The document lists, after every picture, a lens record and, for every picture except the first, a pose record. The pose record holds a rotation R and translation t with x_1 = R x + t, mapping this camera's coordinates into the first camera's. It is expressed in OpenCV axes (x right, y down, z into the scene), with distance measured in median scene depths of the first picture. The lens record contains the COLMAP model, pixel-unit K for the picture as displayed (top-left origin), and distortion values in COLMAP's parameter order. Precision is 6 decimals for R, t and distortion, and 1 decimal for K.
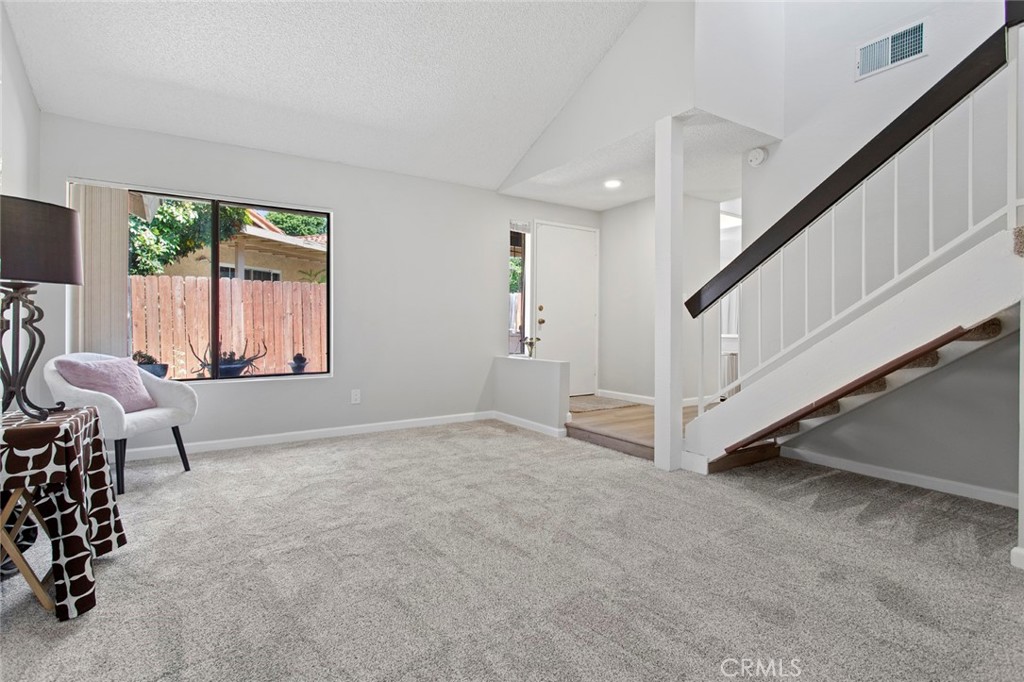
lens RADIAL K [[484.3, 0, 502.9], [0, 484.3, 330.7], [0, 0, 1]] dist [0.000060, 0.000241]
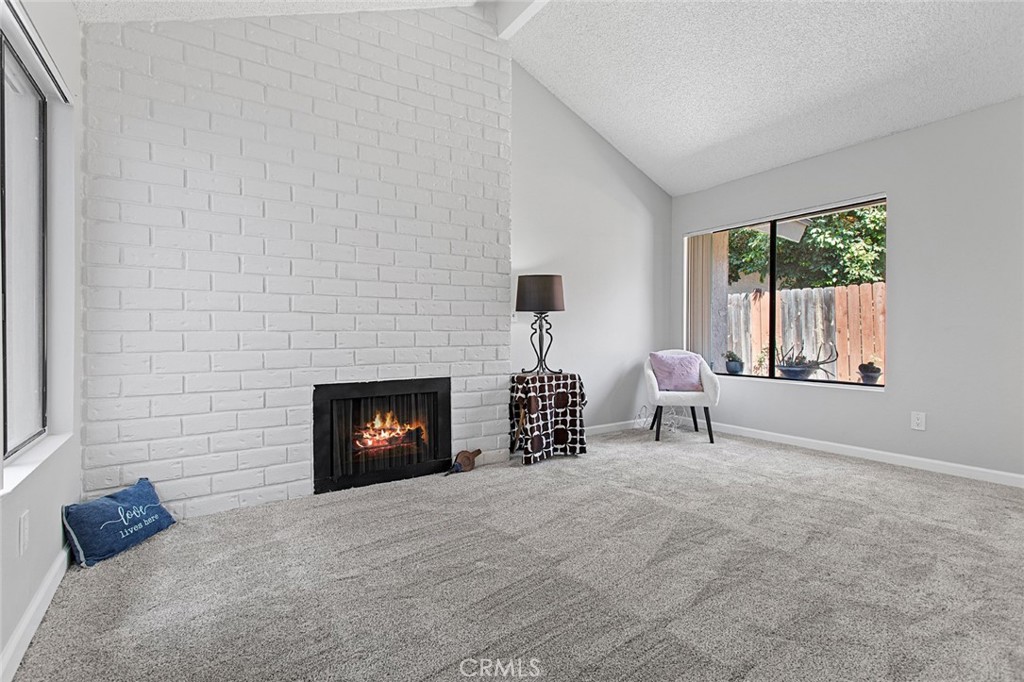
lens RADIAL K [[484.3, 0, 502.9], [0, 484.3, 330.7], [0, 0, 1]] dist [0.000060, 0.000241]
pose [[0.011043, -0.004687, -0.999928, 0.642932], [-0.008620, 0.999951, -0.004782, -0.001145], [0.999902, 0.008673, 0.011002, 0.426407]]
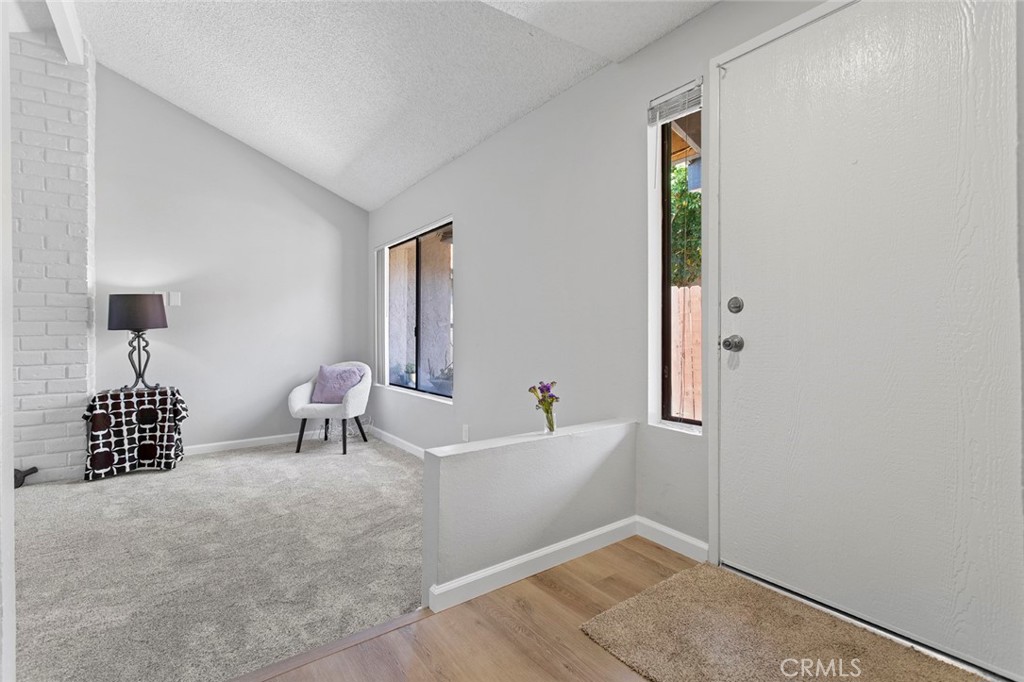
lens RADIAL K [[484.3, 0, 502.9], [0, 484.3, 330.7], [0, 0, 1]] dist [0.000060, 0.000241]
pose [[0.038448, -0.004939, -0.999248, 0.702742], [-0.000117, 0.999988, -0.004947, -0.044922], [0.999261, 0.000307, 0.038447, 1.390971]]
